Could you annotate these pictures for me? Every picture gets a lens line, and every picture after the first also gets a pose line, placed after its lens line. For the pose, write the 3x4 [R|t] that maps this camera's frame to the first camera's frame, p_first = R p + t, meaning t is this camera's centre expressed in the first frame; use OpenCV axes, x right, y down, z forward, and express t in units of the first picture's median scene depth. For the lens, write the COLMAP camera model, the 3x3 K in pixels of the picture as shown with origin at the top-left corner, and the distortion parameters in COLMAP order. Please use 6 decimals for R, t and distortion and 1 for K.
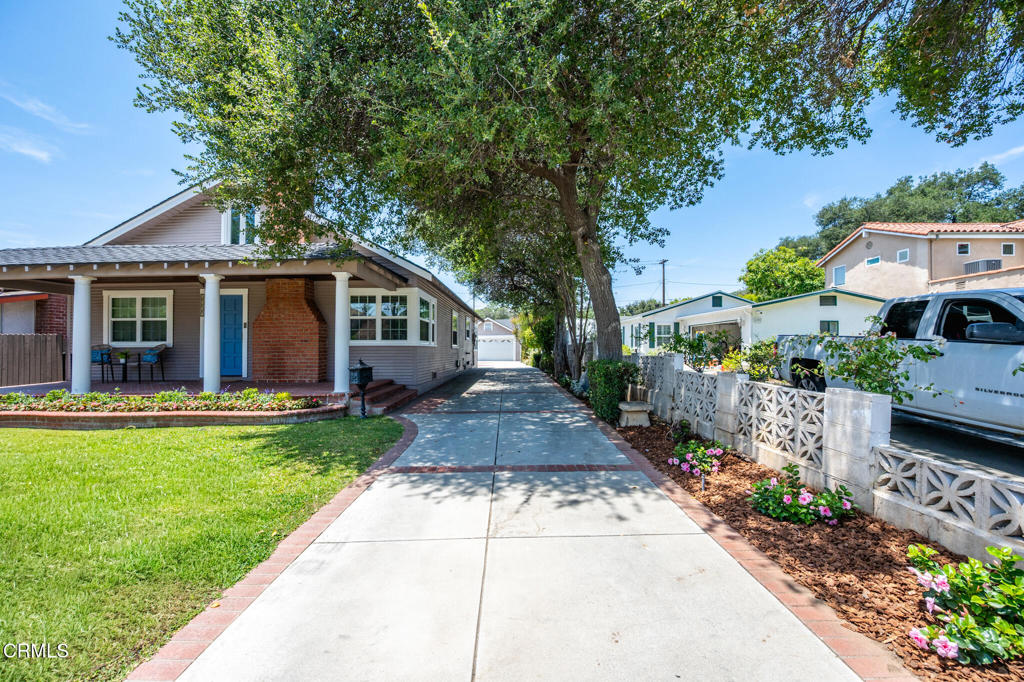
lens RADIAL K [[396.3, 0, 508.4], [0, 396.3, 342.7], [0, 0, 1]] dist [0.000633, 0.000147]
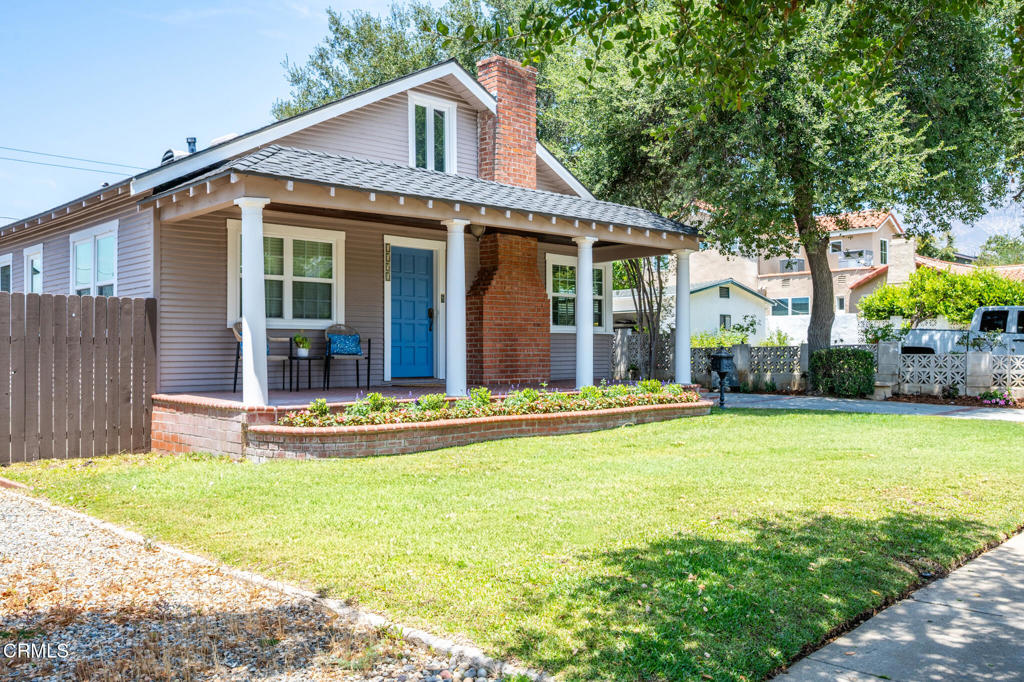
lens RADIAL K [[880.1, 0, 511.1], [0, 880.1, 342.5], [0, 0, 1]] dist [-0.034278, 0.001313]
pose [[0.705225, 0.009764, 0.708916, -2.040195], [-0.009567, 0.999945, -0.004256, 0.041794], [-0.708919, -0.003781, 0.705280, -0.109333]]
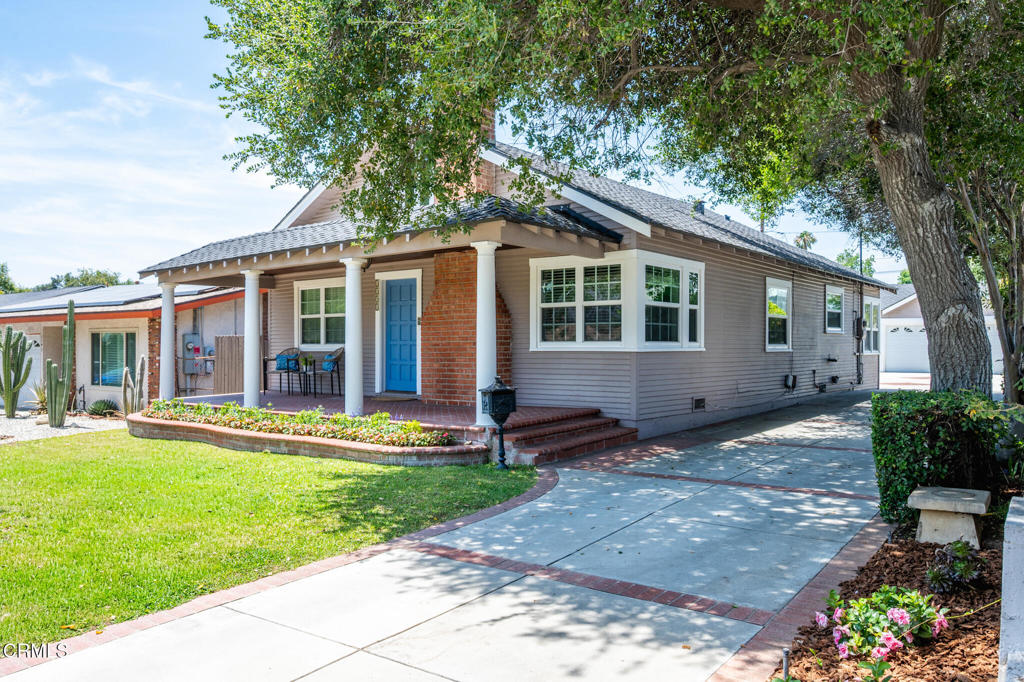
lens RADIAL K [[770.0, 0, 513.2], [0, 770.0, 343.7], [0, 0, 1]] dist [0.010520, 0.007307]
pose [[0.796300, -0.000966, -0.604901, 0.376501], [0.010862, 0.999860, 0.012701, -0.024873], [0.604804, -0.016684, 0.796200, 0.016592]]
